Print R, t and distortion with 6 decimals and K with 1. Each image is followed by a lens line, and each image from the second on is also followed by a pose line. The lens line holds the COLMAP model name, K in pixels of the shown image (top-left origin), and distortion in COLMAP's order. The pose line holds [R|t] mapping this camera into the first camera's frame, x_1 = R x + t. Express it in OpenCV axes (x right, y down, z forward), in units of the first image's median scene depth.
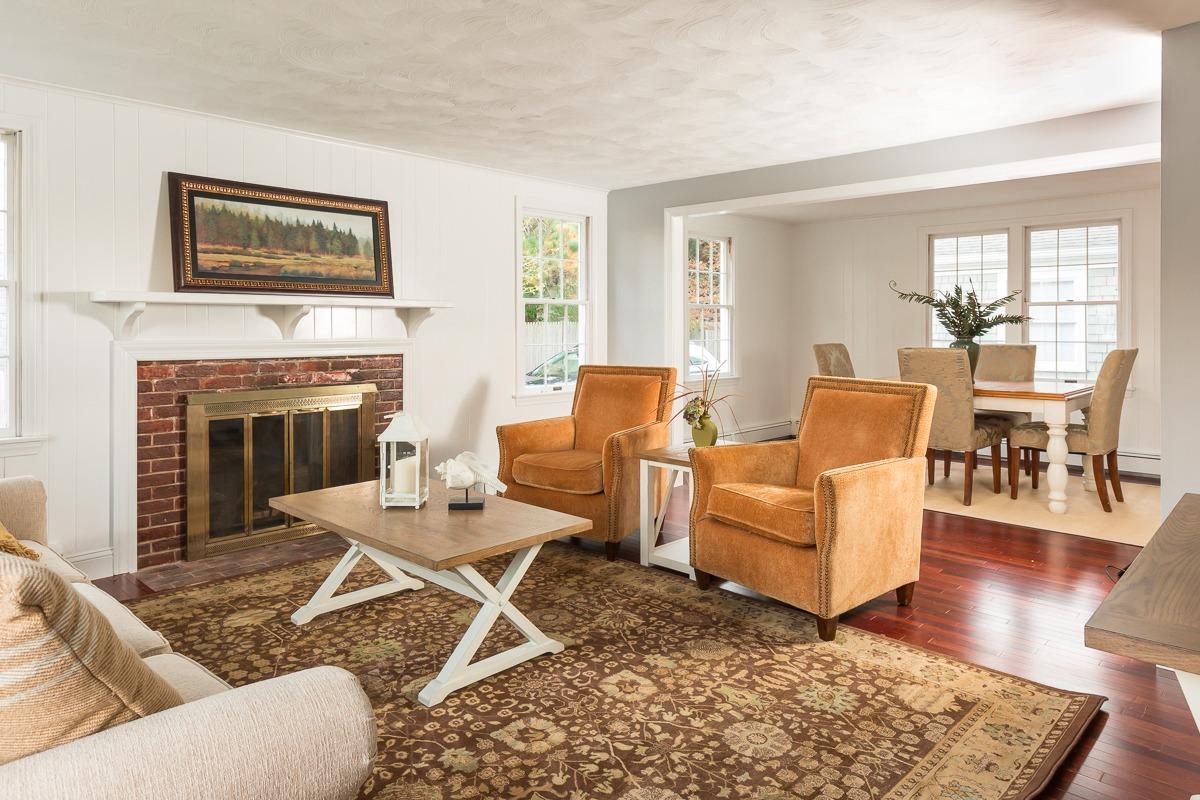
lens RADIAL K [[755.9, 0, 600.0], [0, 755.9, 400.0], [0, 0, 1]] dist [0.013262, 0.000988]
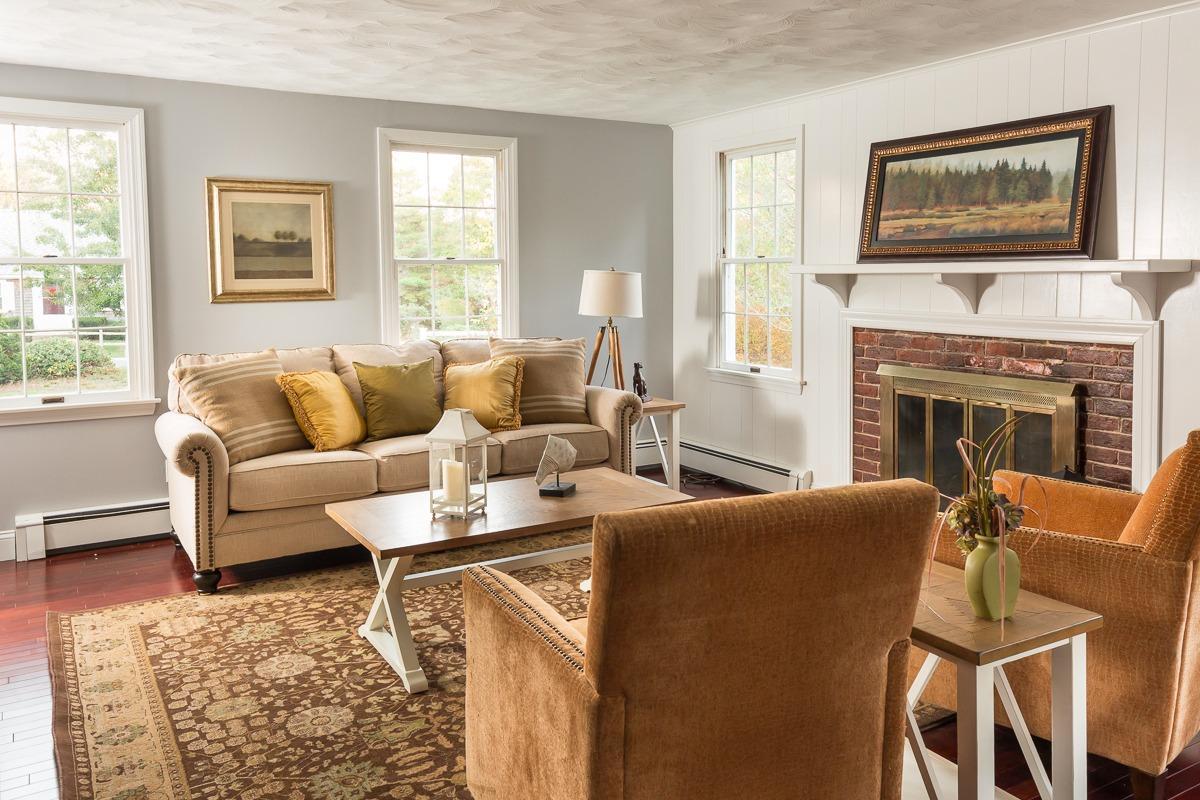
lens RADIAL K [[948.3, 0, 600.0], [0, 948.3, 400.0], [0, 0, 1]] dist [0.081049, -0.004010]
pose [[-0.259232, 0.137477, -0.955981, 0.736714], [-0.086733, 0.982504, 0.164810, -0.130726], [0.961913, 0.125639, -0.242772, 0.922229]]
